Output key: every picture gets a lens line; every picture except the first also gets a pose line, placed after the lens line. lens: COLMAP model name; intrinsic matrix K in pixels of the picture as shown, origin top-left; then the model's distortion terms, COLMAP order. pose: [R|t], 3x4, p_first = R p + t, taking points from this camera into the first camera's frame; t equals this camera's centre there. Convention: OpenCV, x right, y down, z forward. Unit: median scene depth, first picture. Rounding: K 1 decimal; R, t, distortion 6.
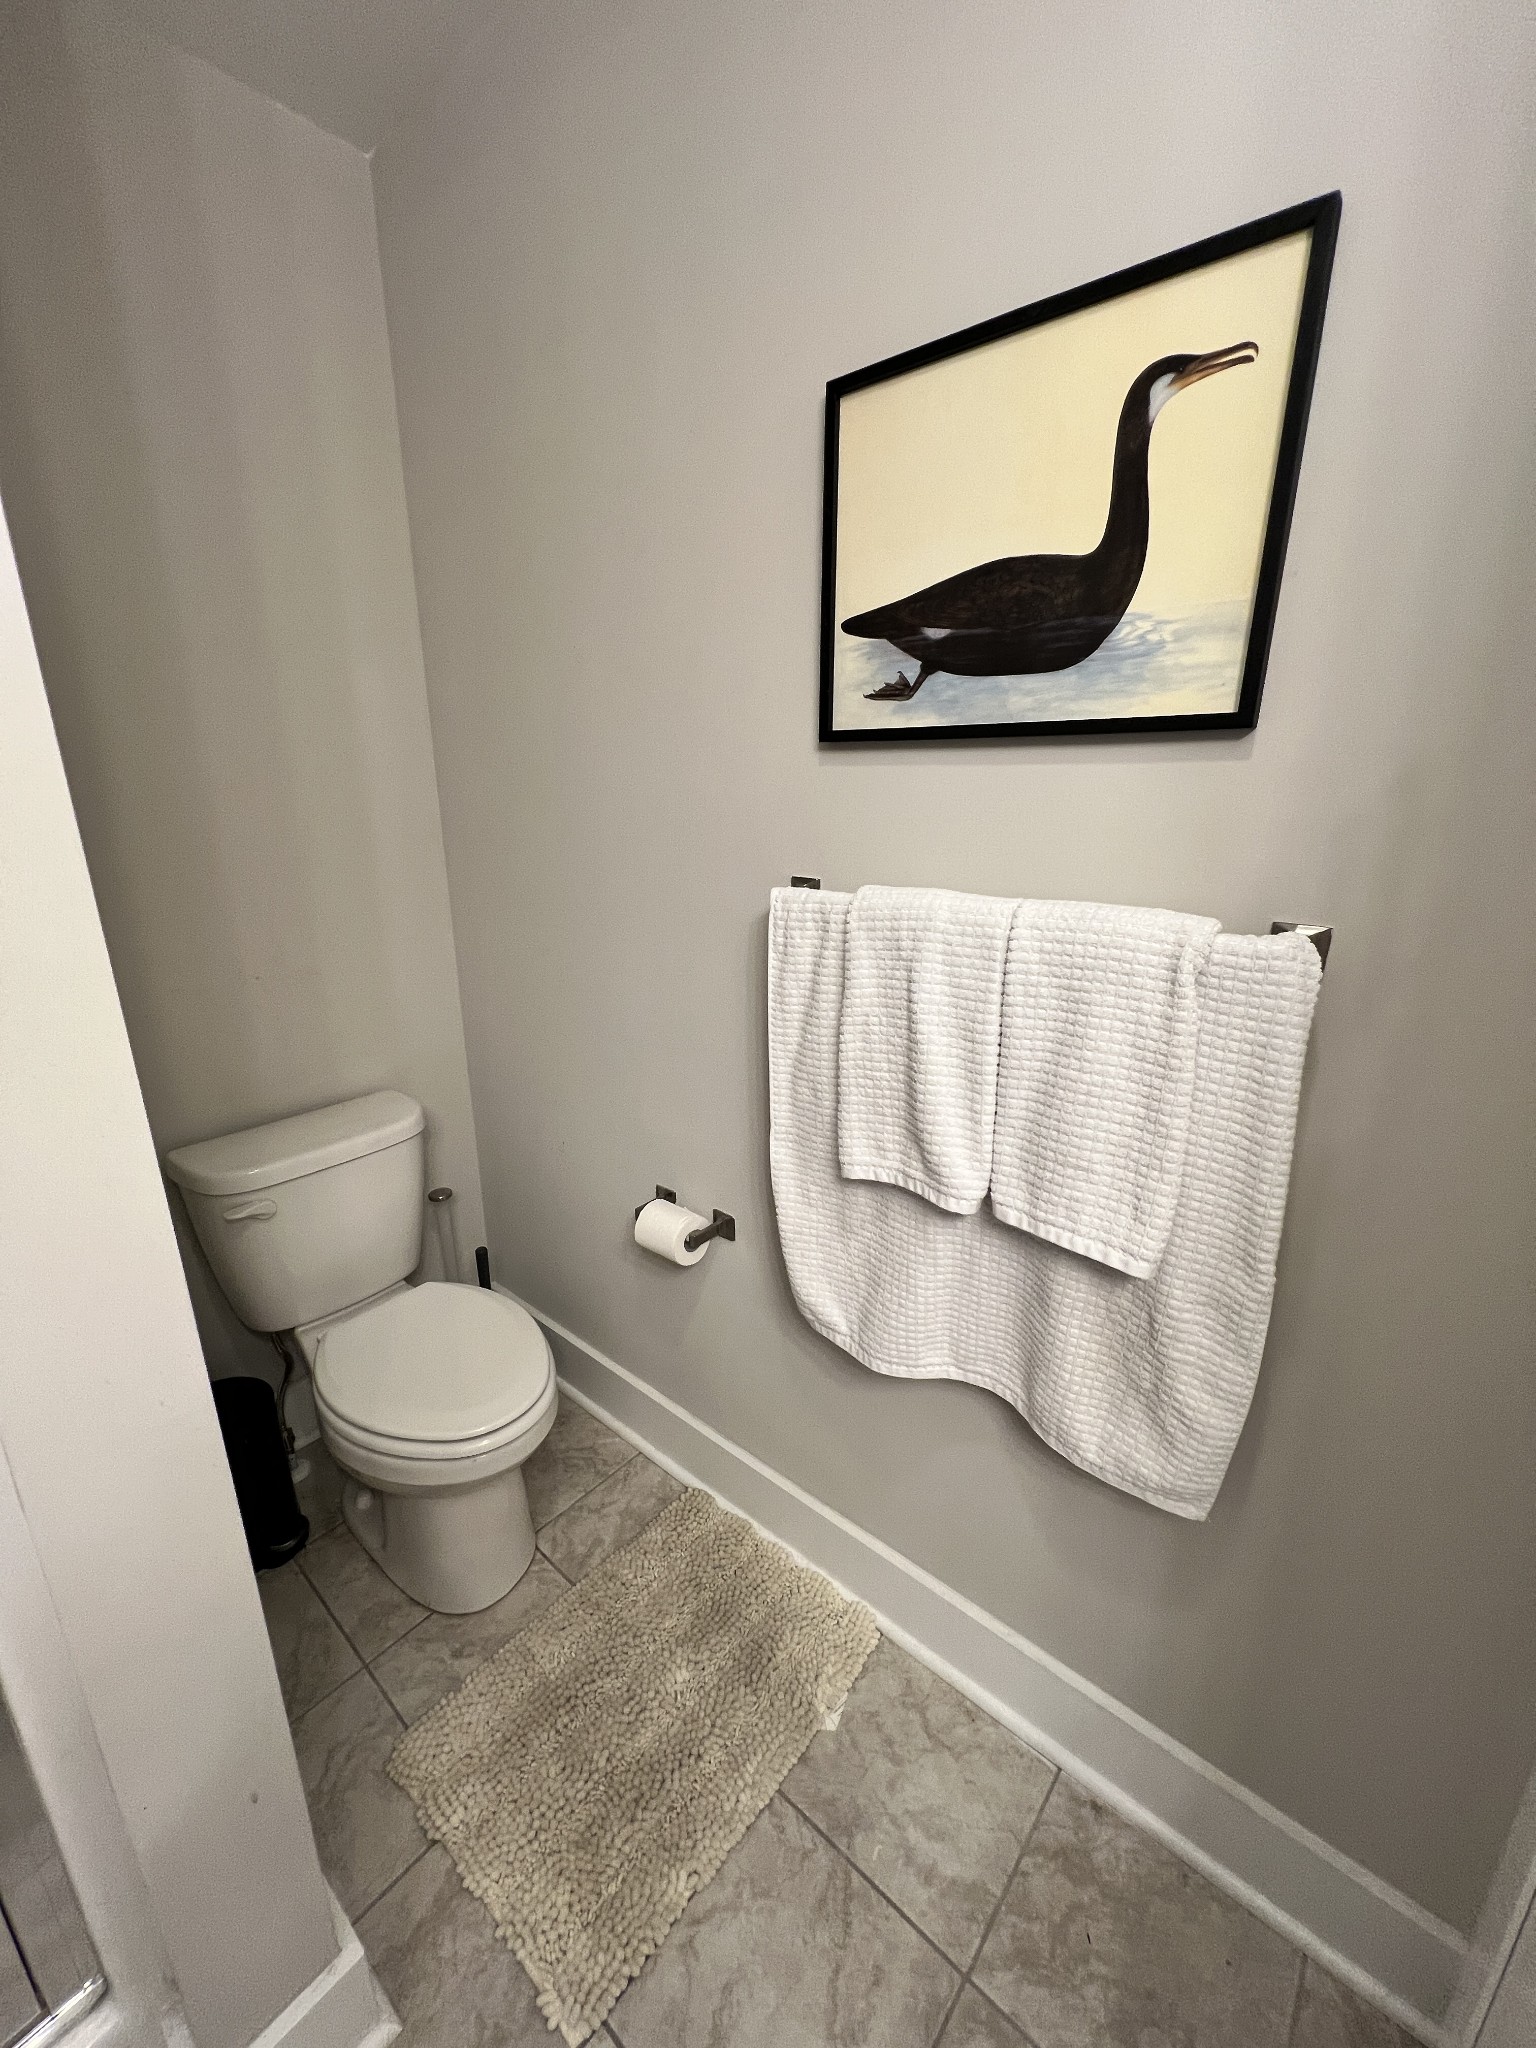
lens RADIAL K [[816.9, 0, 772.1], [0, 816.9, 1016.6], [0, 0, 1]] dist [-0.001857, -0.000169]
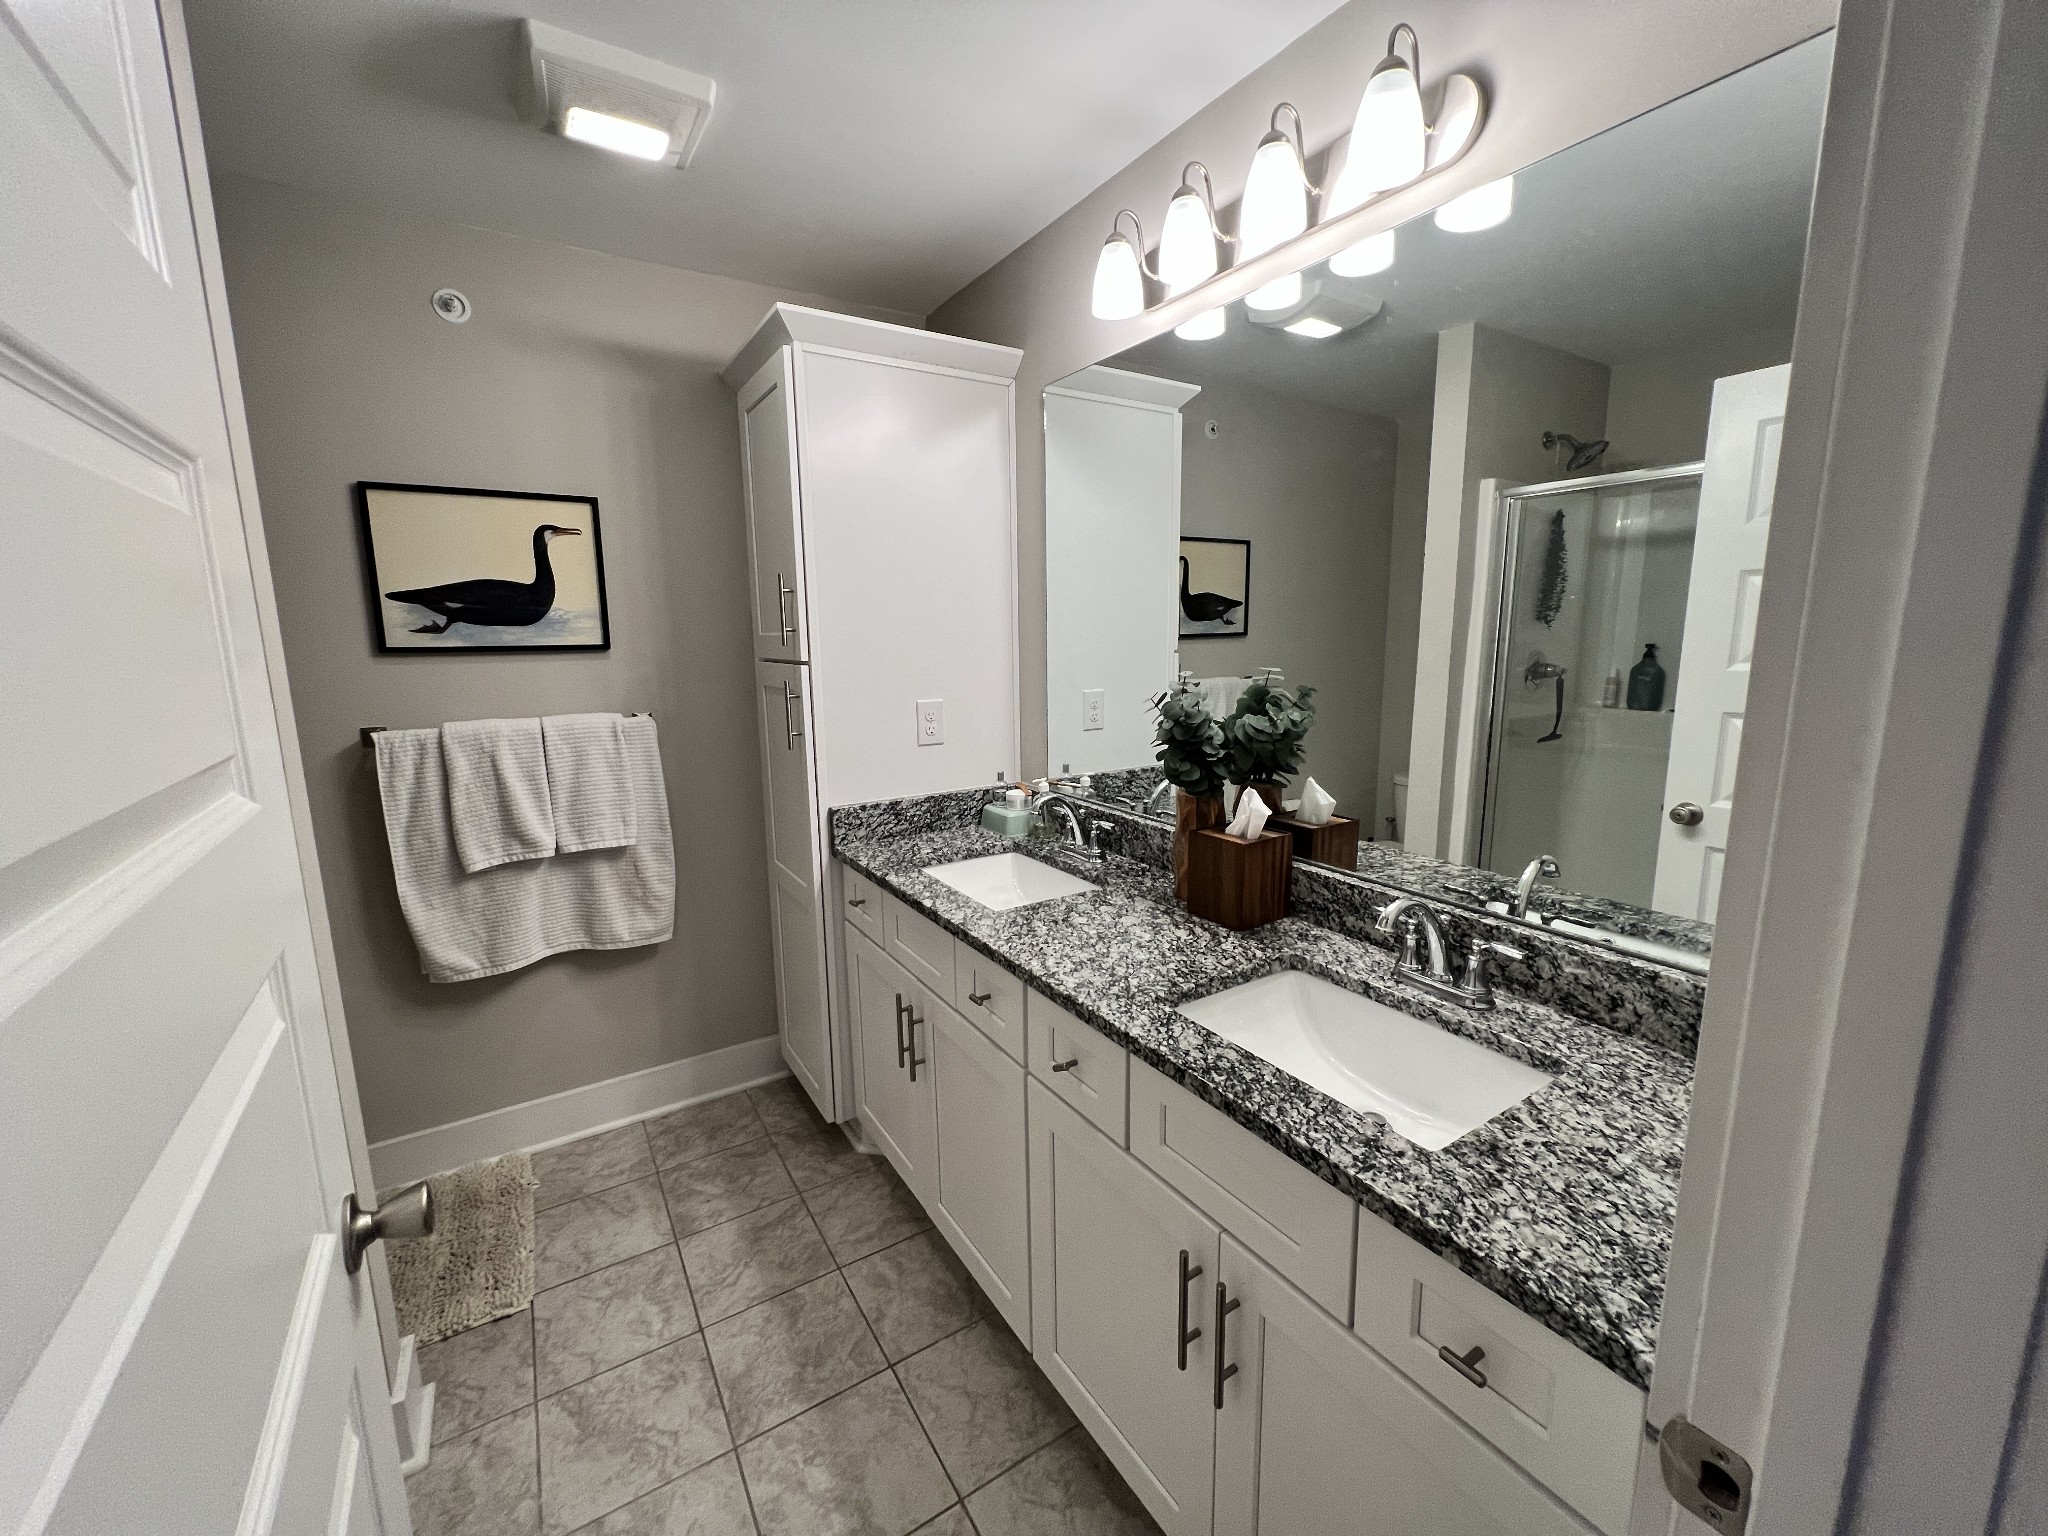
lens RADIAL K [[816.9, 0, 1024.4], [0, 816.9, 768.9], [0, 0, 1]] dist [-0.001857, -0.000169]
pose [[0.303333, -0.154502, 0.940276, -1.456166], [0.279982, 0.957662, 0.067036, 0.226782], [-0.910823, 0.242926, 0.333748, -1.004244]]
